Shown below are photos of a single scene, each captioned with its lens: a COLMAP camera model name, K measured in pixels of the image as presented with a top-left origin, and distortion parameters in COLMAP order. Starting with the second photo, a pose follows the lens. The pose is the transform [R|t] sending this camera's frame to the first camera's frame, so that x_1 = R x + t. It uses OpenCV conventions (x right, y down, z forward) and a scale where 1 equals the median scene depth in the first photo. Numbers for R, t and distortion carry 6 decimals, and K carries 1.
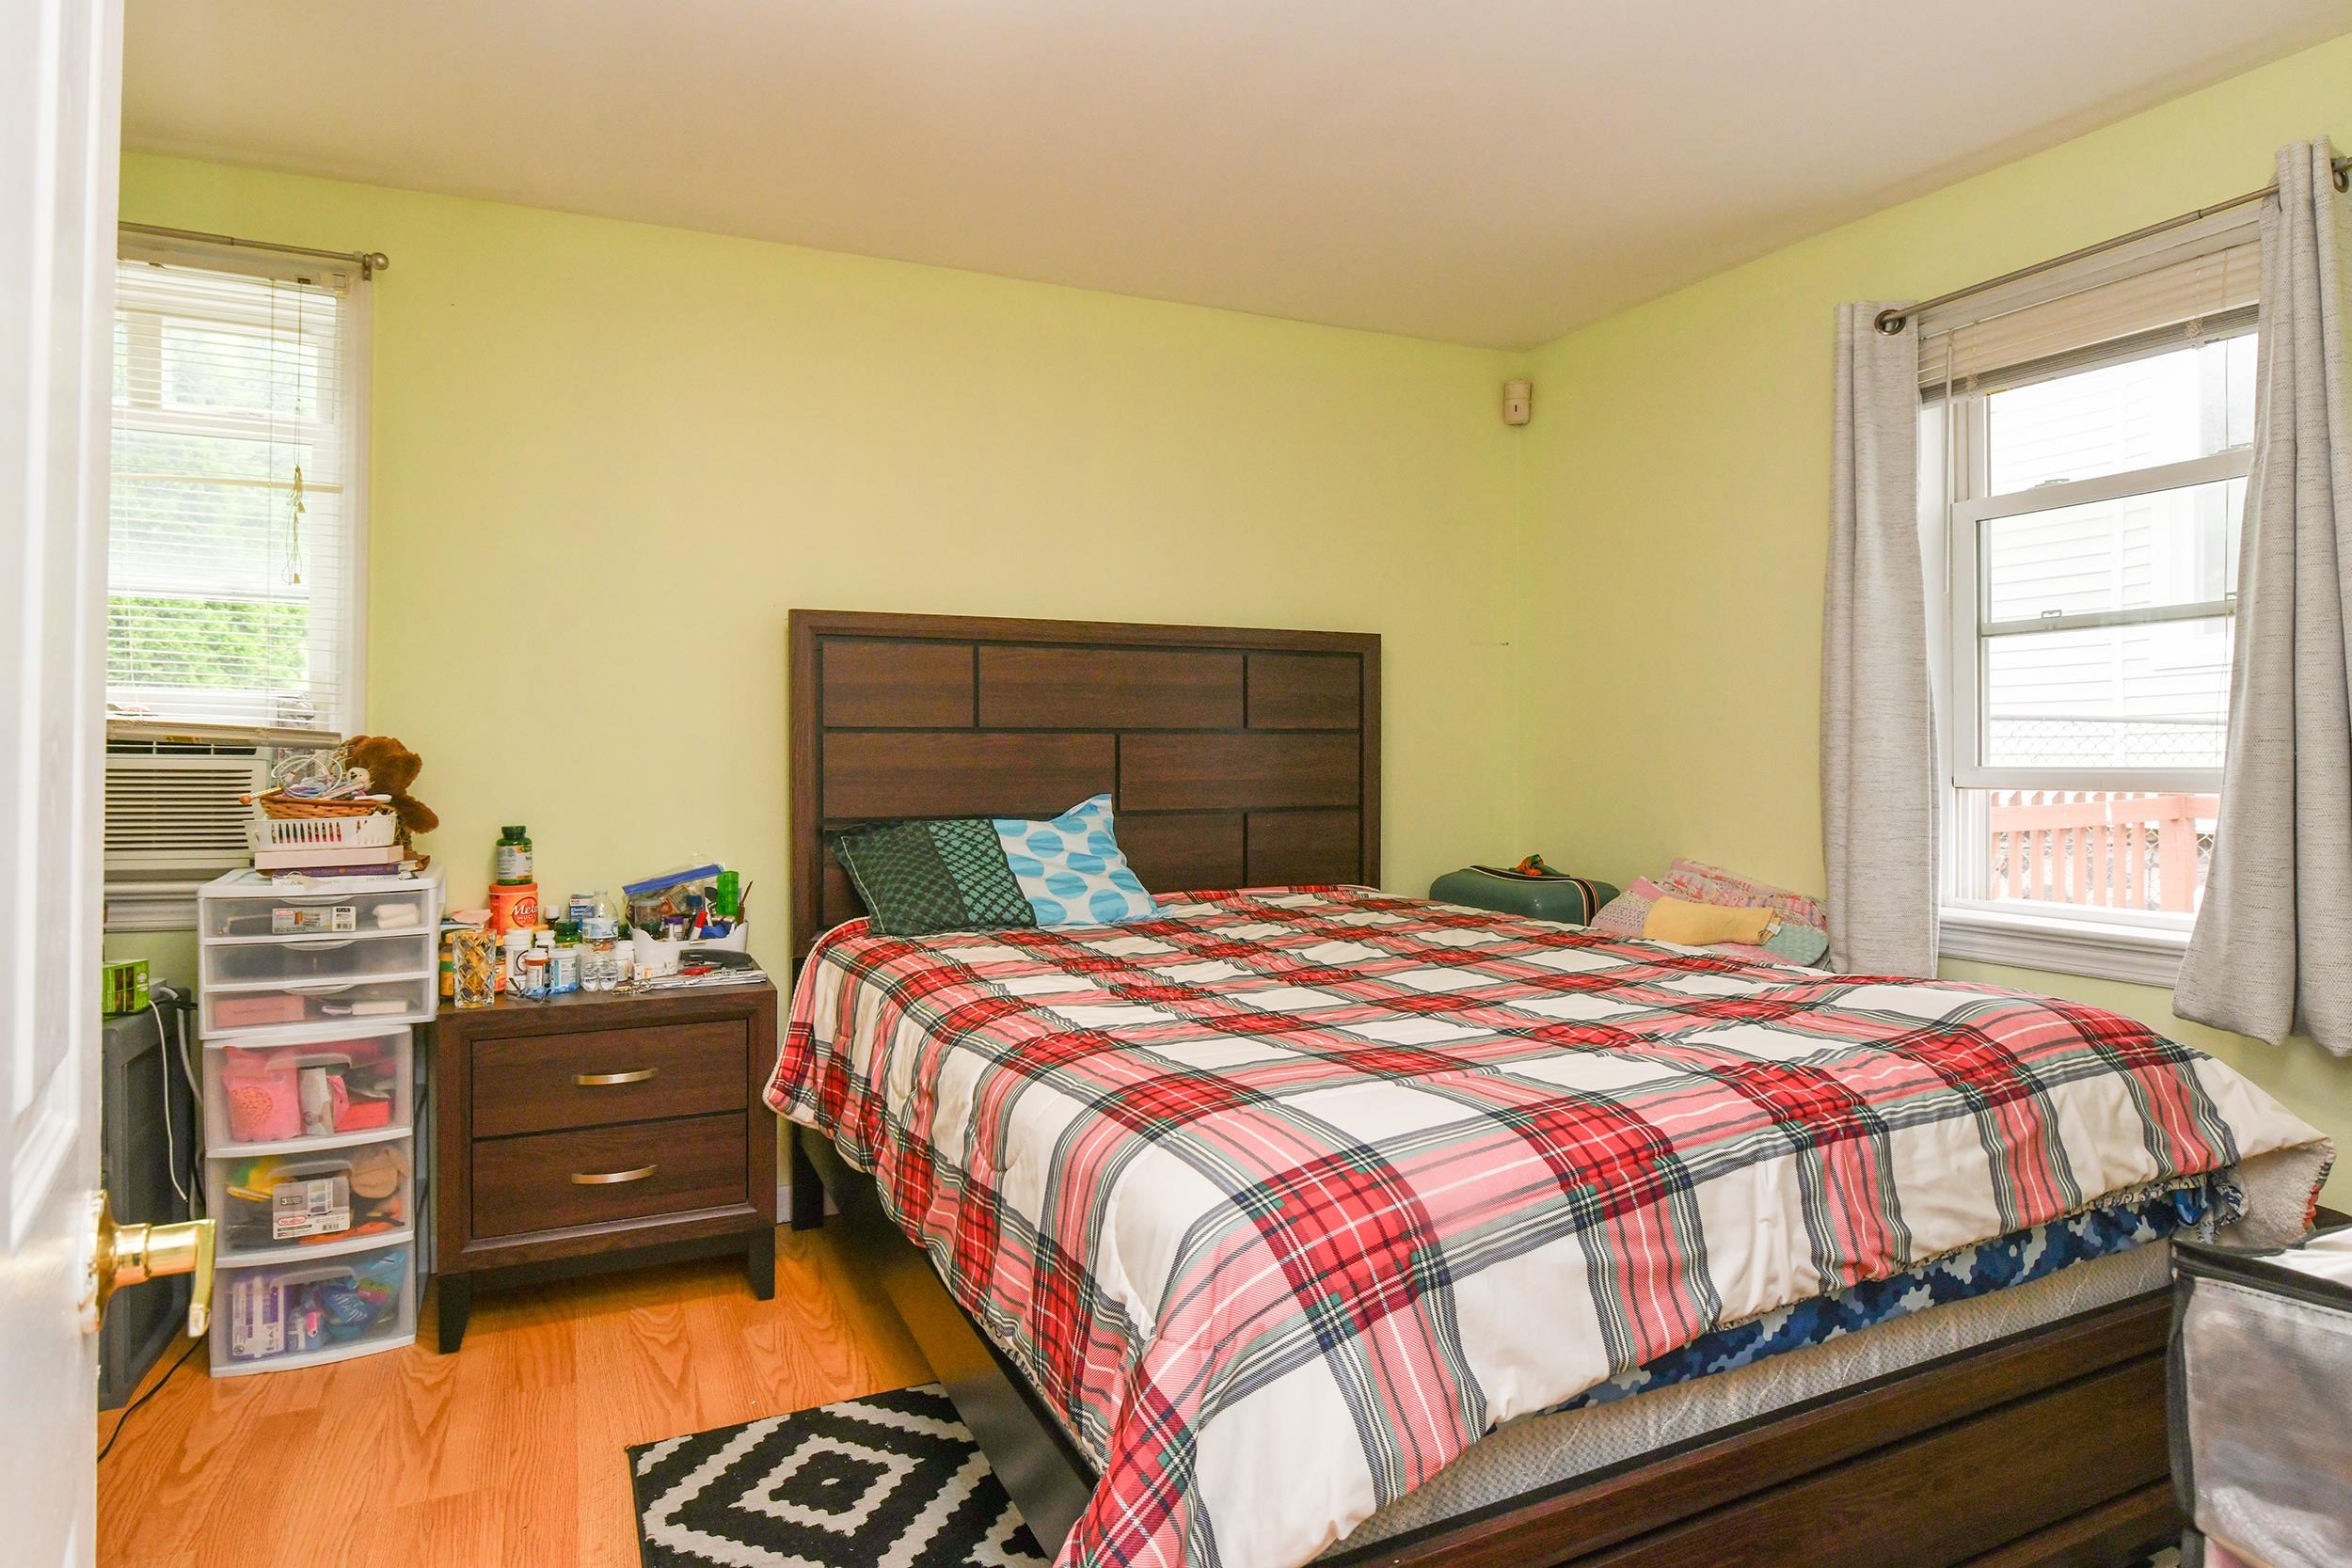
lens RADIAL K [[1291.8, 0, 1184.7], [0, 1291.8, 749.1], [0, 0, 1]] dist [-0.010599, -0.001815]
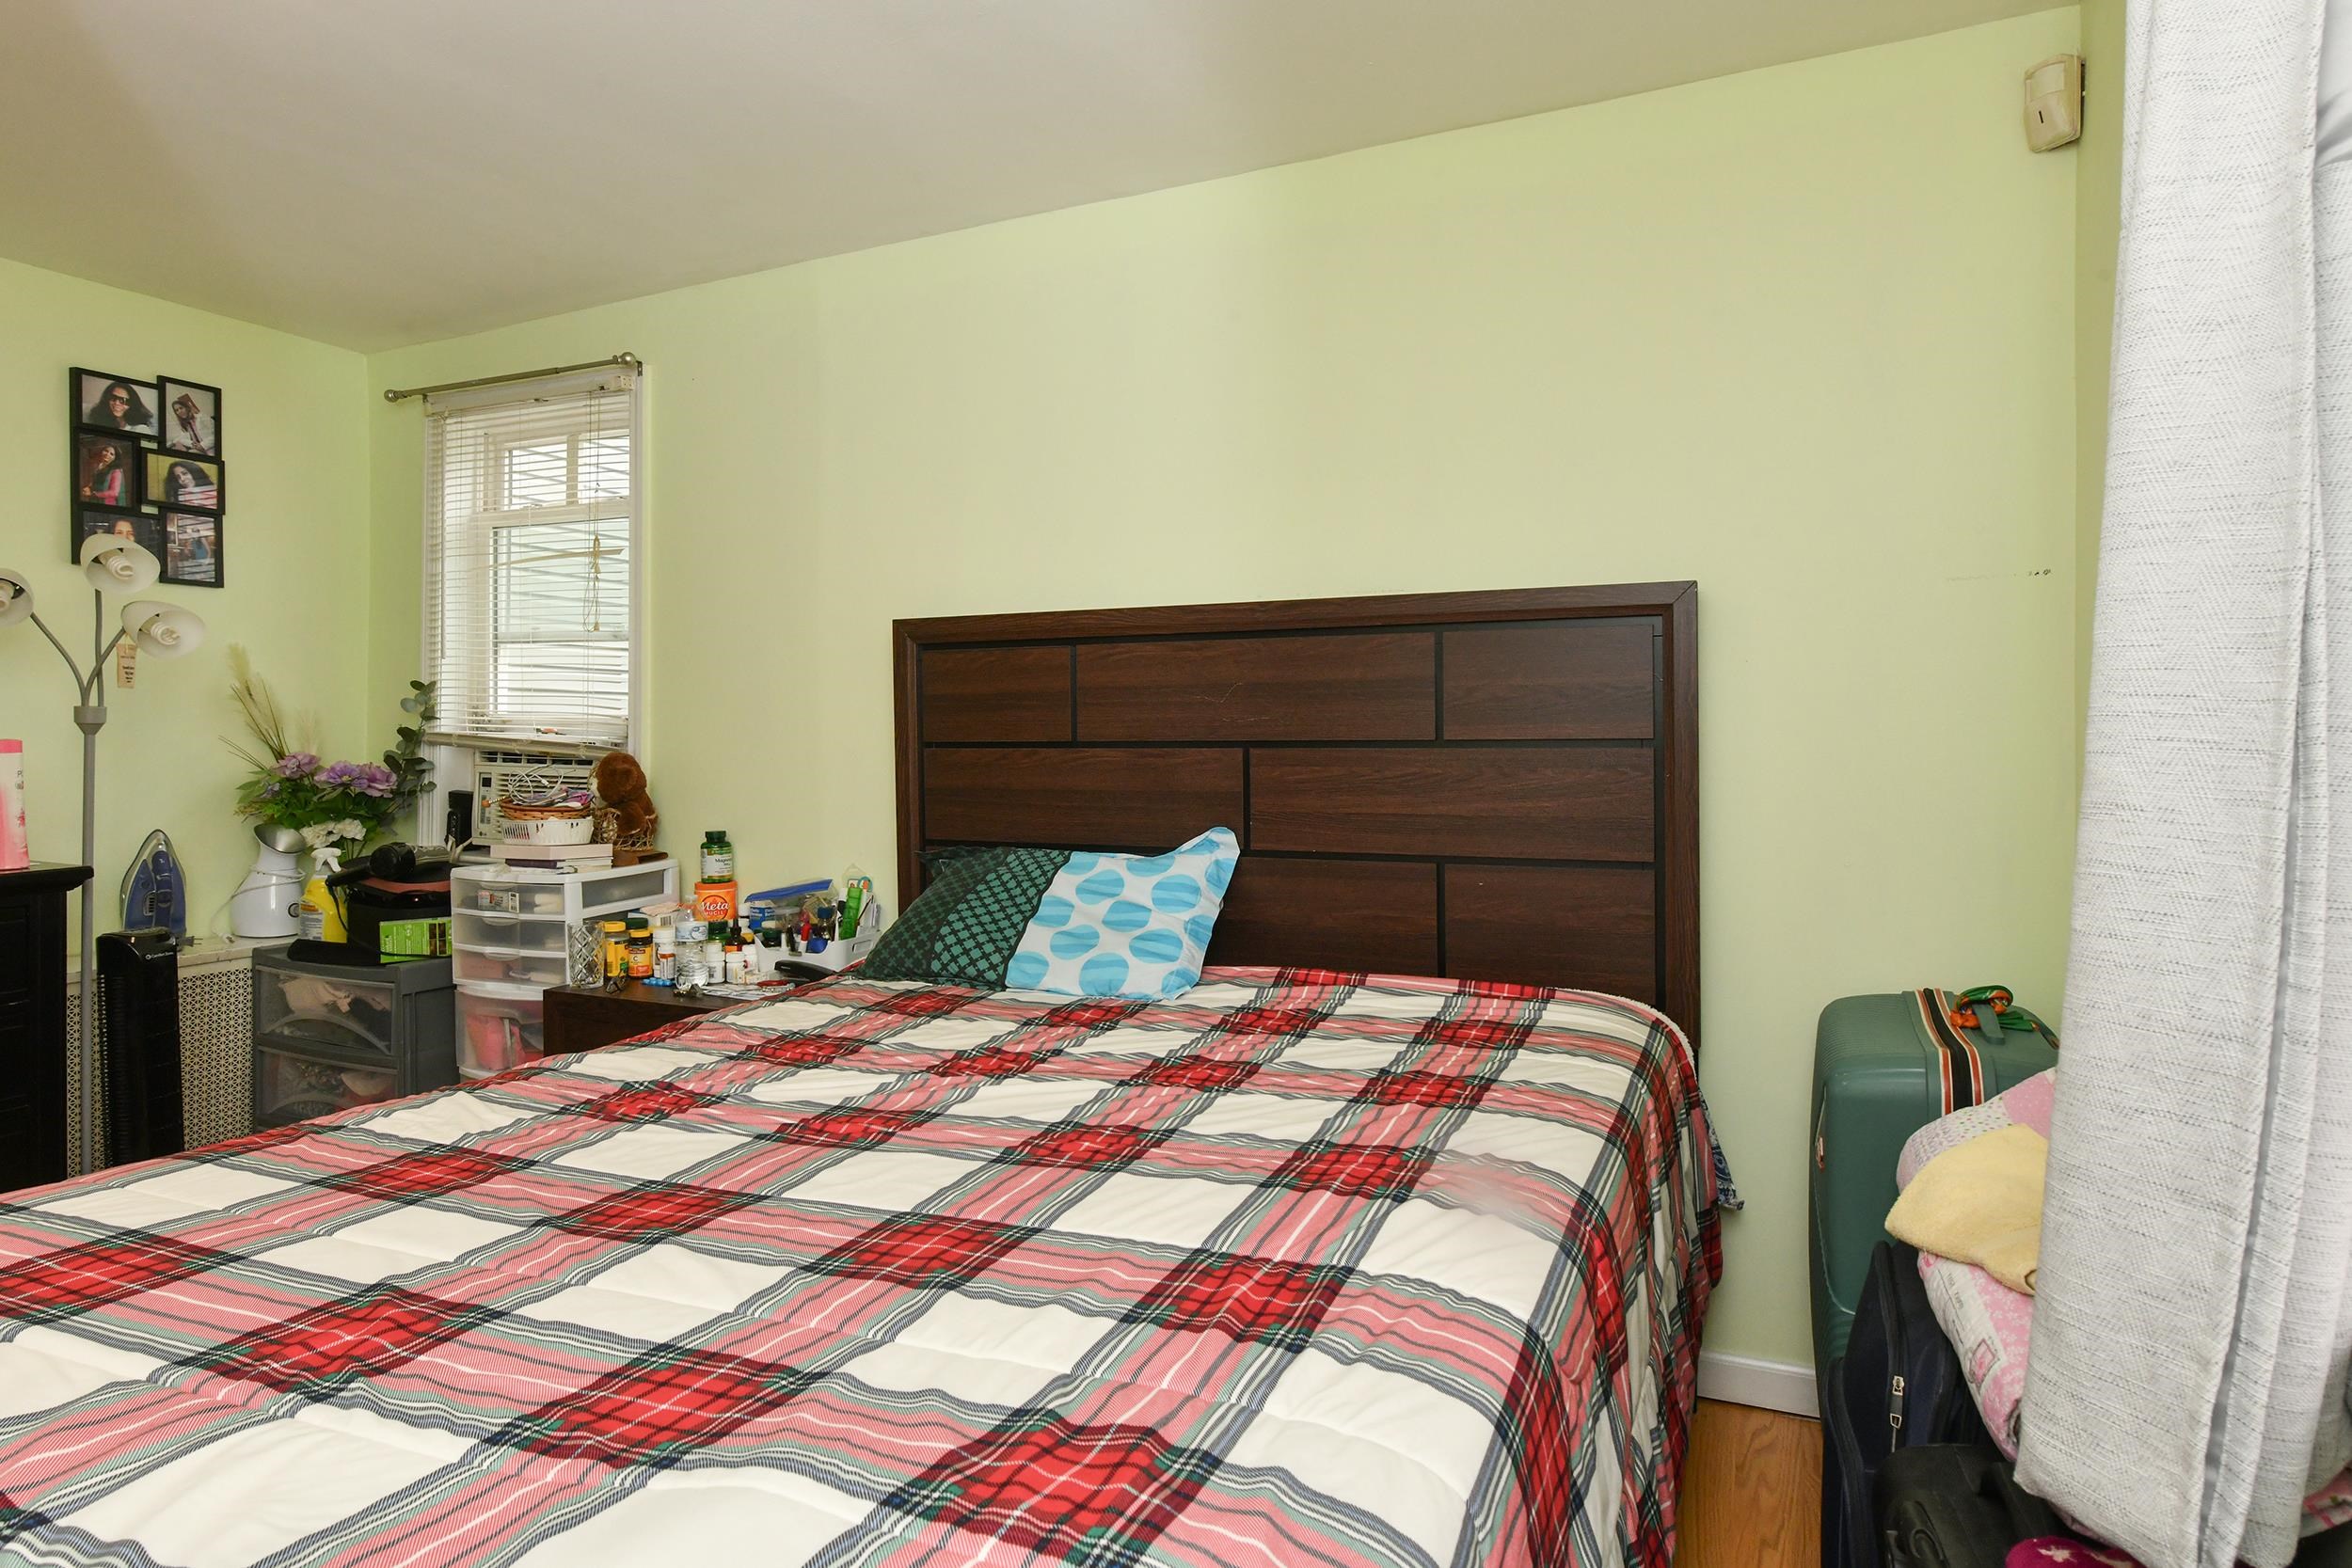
lens RADIAL K [[1291.8, 0, 1274.0], [0, 1291.8, 736.5], [0, 0, 1]] dist [-0.010599, -0.001815]
pose [[0.657244, 0.001462, -0.753677, 0.578063], [0.004013, 0.999977, 0.005439, -0.024481], [0.753667, -0.006599, 0.657223, 0.555281]]
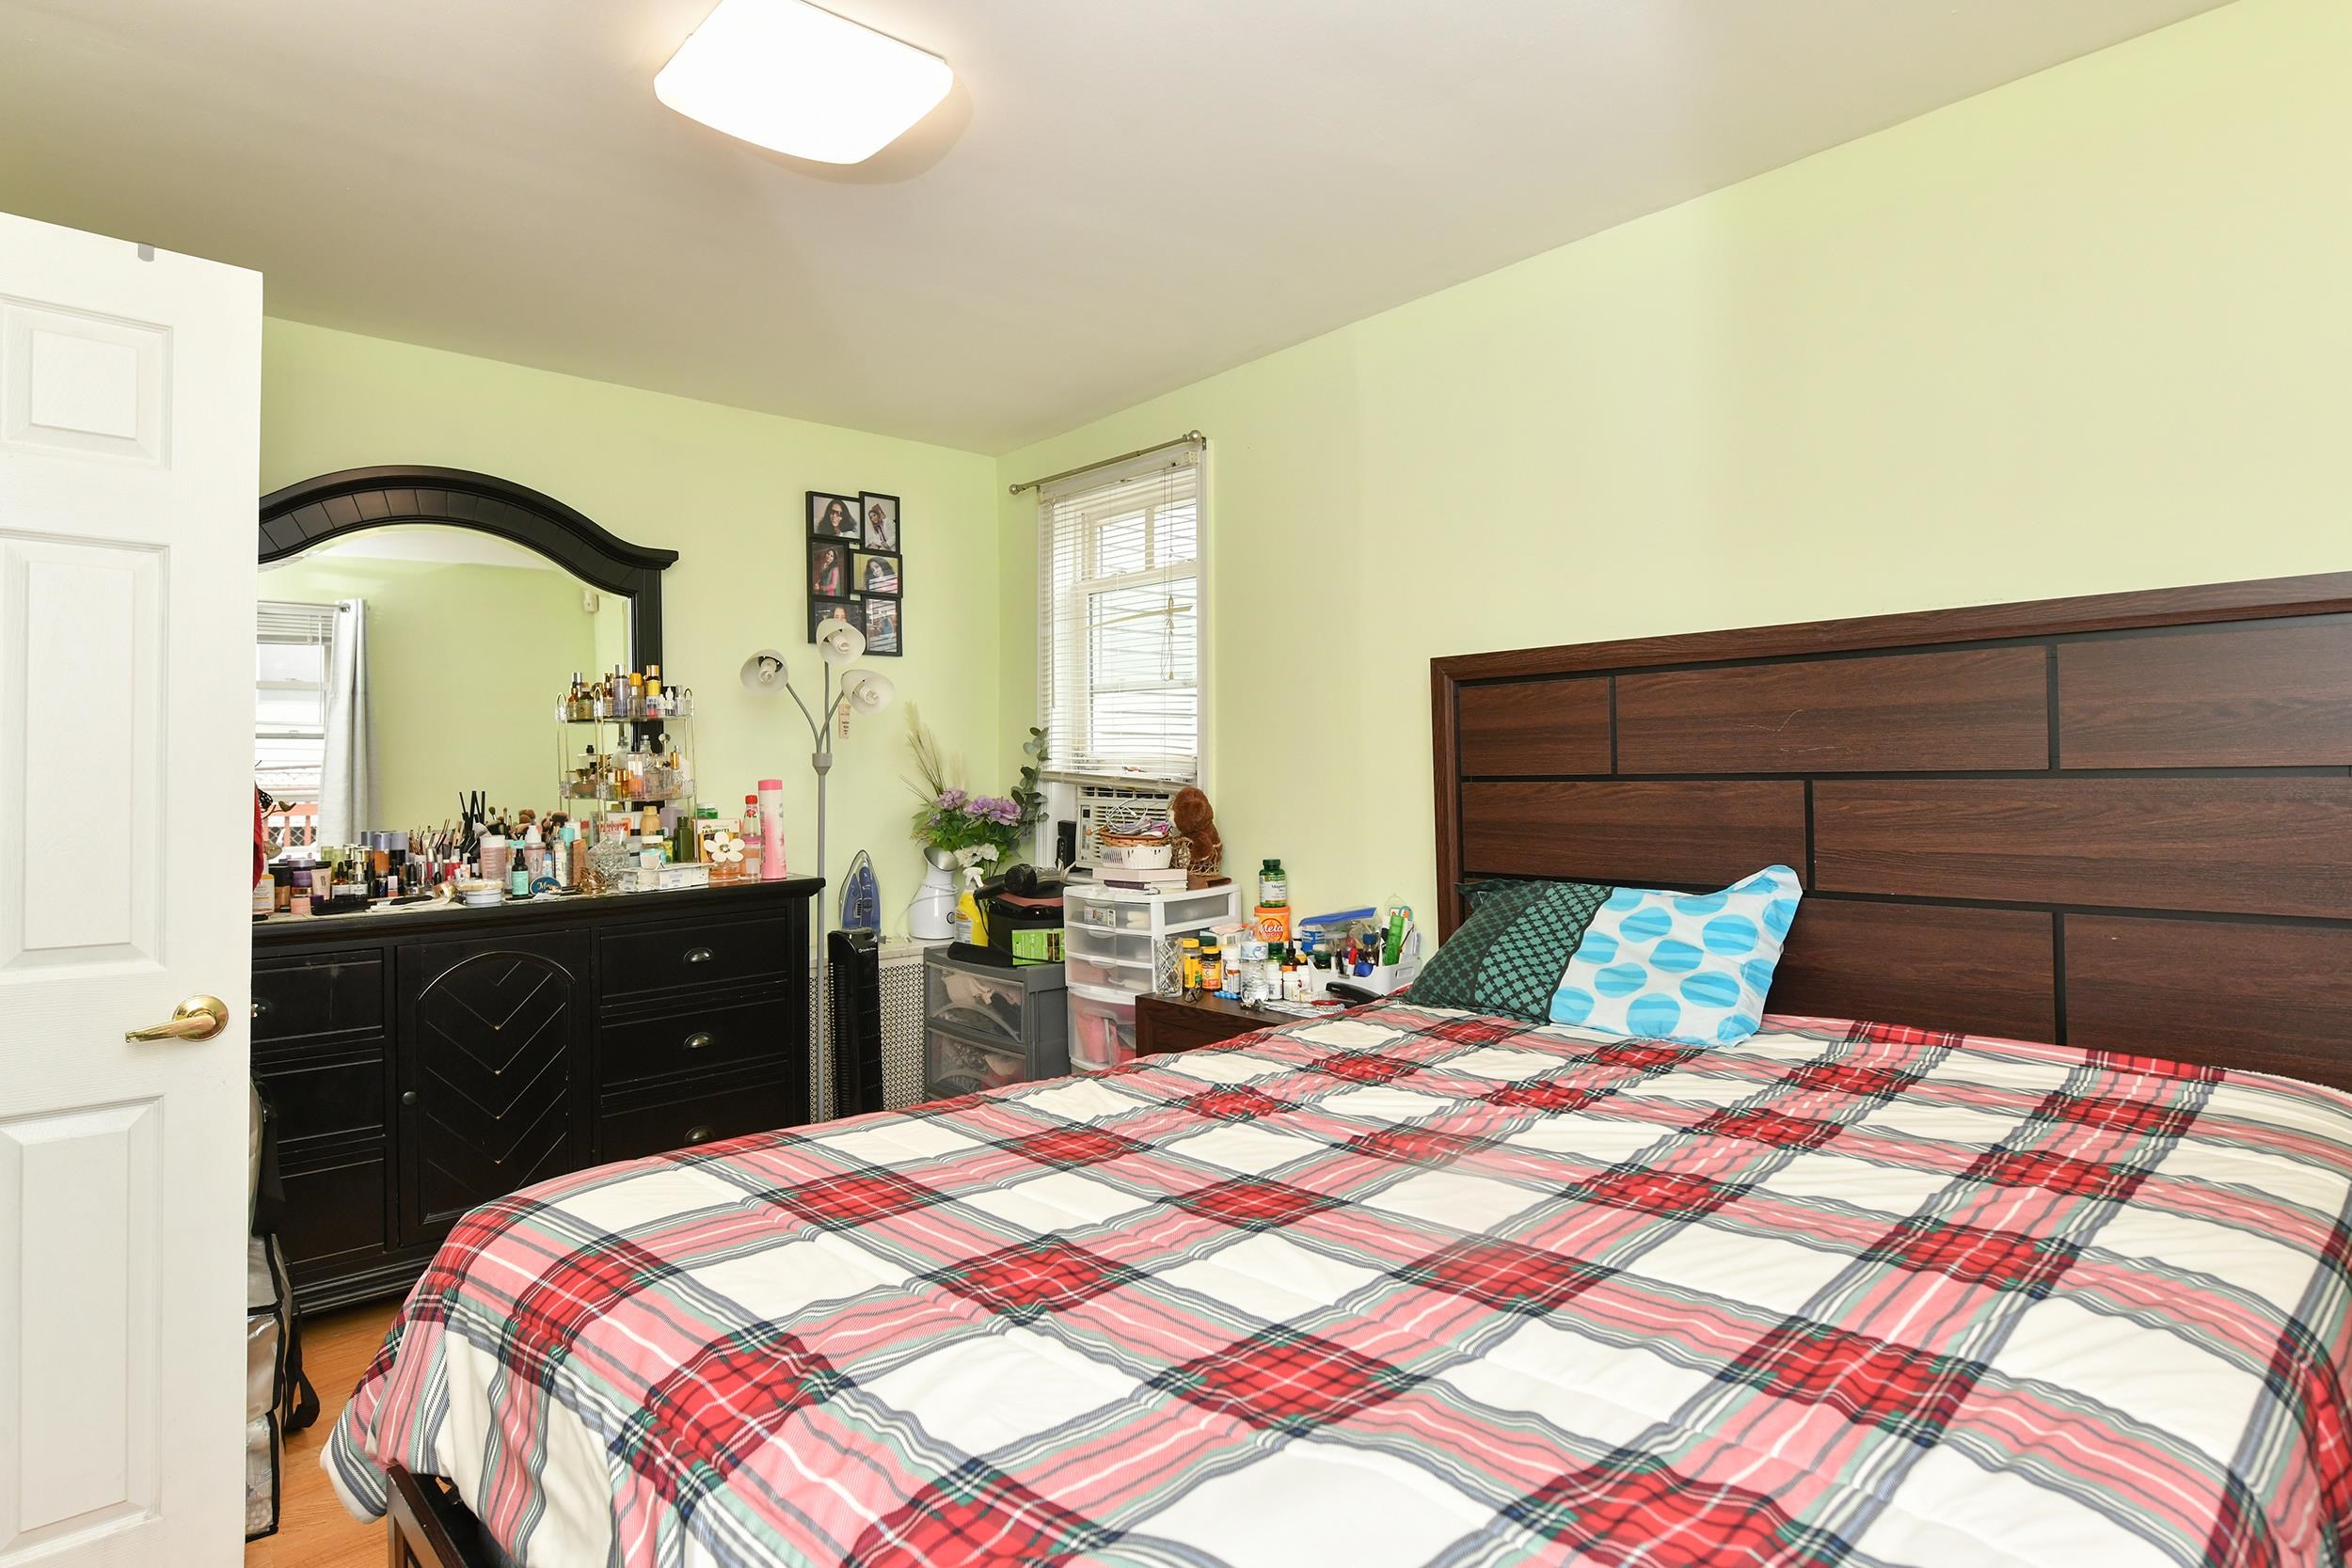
lens RADIAL K [[1291.8, 0, 1210.1], [0, 1291.8, 759.1], [0, 0, 1]] dist [-0.010599, -0.001815]
pose [[0.285493, -0.010801, -0.958320, 0.571907], [0.015500, 0.999858, -0.006652, -0.025655], [0.958256, -0.012955, 0.285619, 0.526863]]
